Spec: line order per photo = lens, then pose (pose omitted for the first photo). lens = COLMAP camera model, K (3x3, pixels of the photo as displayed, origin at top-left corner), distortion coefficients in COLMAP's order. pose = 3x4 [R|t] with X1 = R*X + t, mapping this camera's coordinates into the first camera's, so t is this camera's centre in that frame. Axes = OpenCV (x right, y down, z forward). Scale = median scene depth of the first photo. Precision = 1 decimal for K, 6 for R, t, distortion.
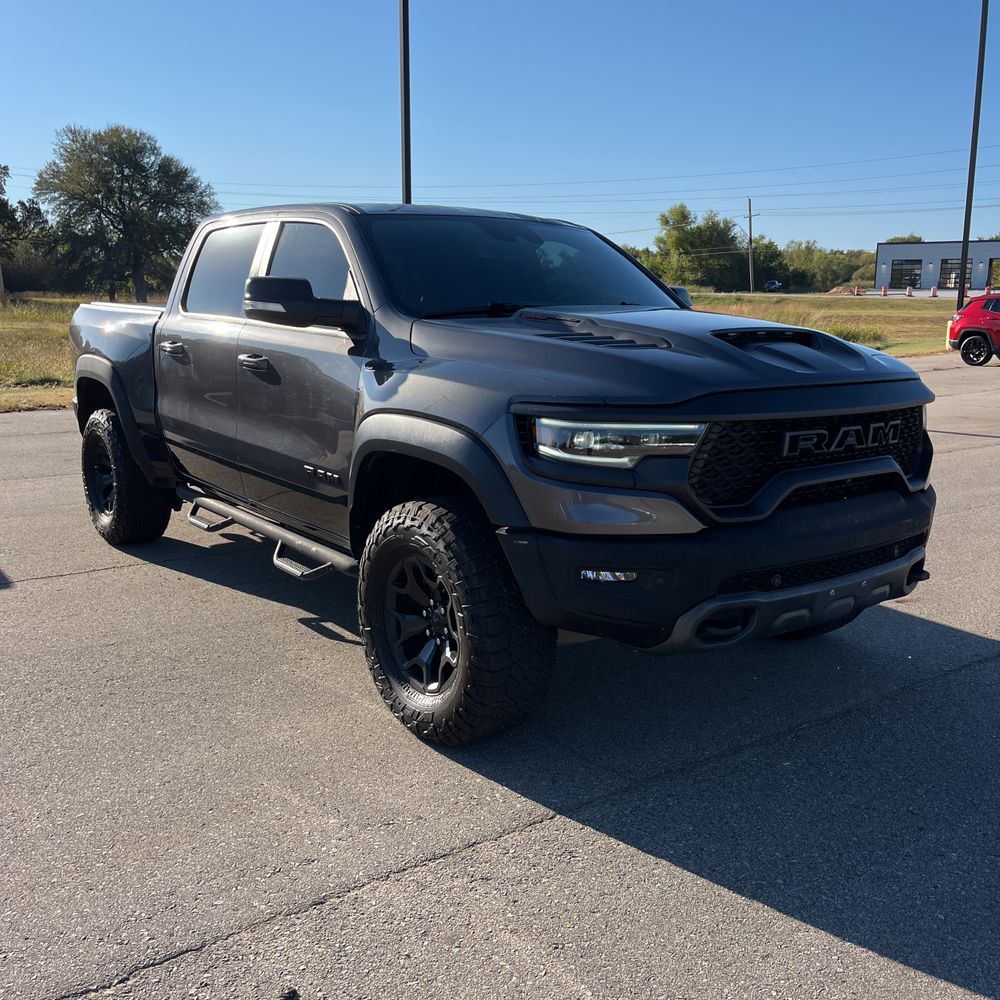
lens RADIAL K [[999.7, 0, 500.0], [0, 999.7, 500.0], [0, 0, 1]] dist [0.054277, -0.010814]
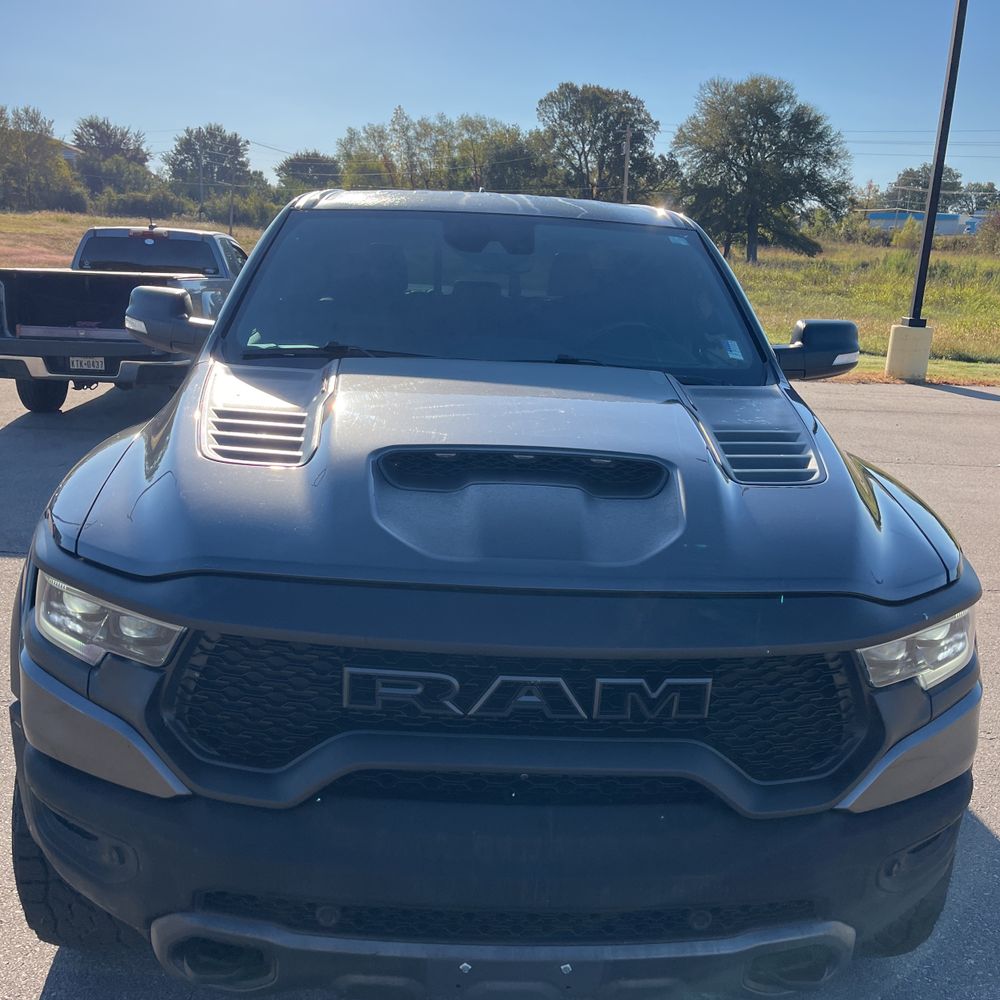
lens RADIAL K [[1012.5, 0, 476.7], [0, 1012.5, 510.0], [0, 0, 1]] dist [0.021485, -0.002345]
pose [[0.819098, 0.181454, -0.544199, 0.460034], [-0.152753, 0.983395, 0.097980, -0.157517], [0.552942, 0.002873, 0.833215, 0.432154]]
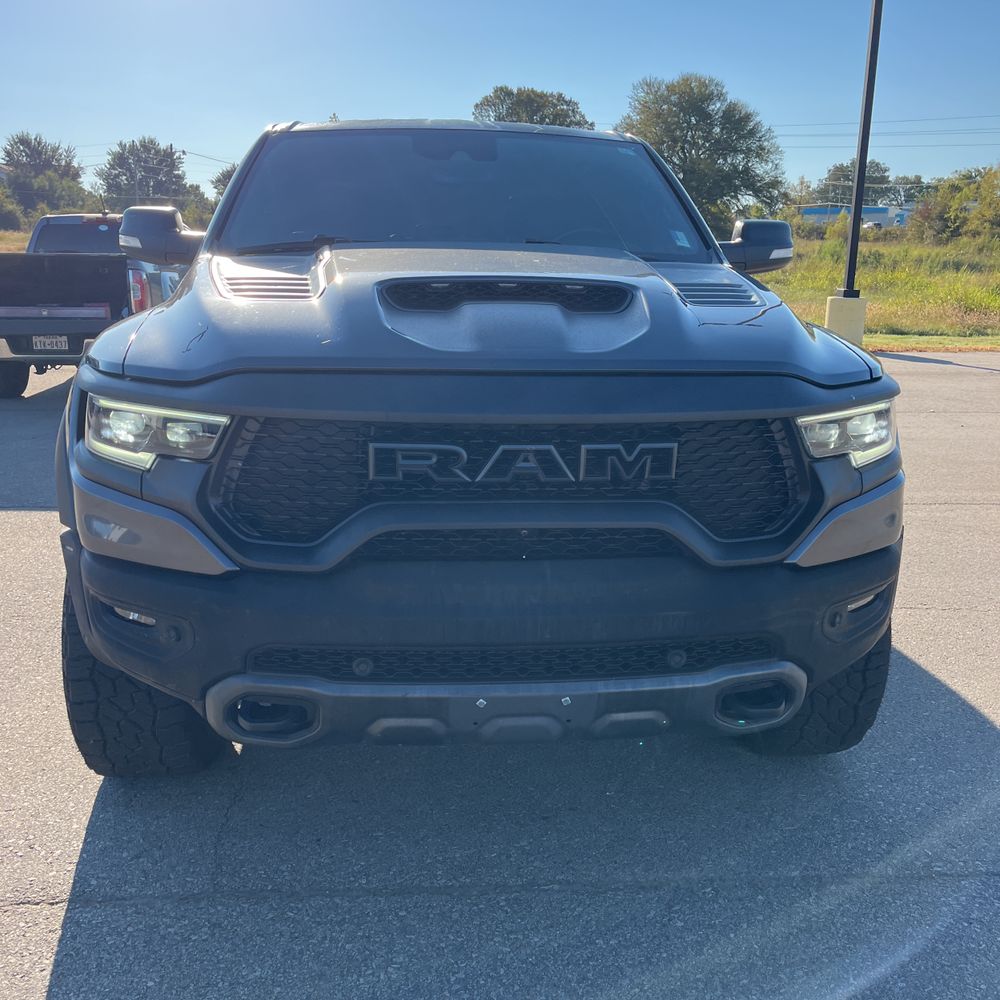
lens RADIAL K [[1009.4, 0, 481.4], [0, 1009.4, 518.7], [0, 0, 1]] dist [0.039196, -0.036316]
pose [[0.852658, 0.142652, -0.502617, 0.496409], [-0.110756, 0.989492, 0.092944, -0.063975], [0.510594, -0.023582, 0.859498, 0.358881]]
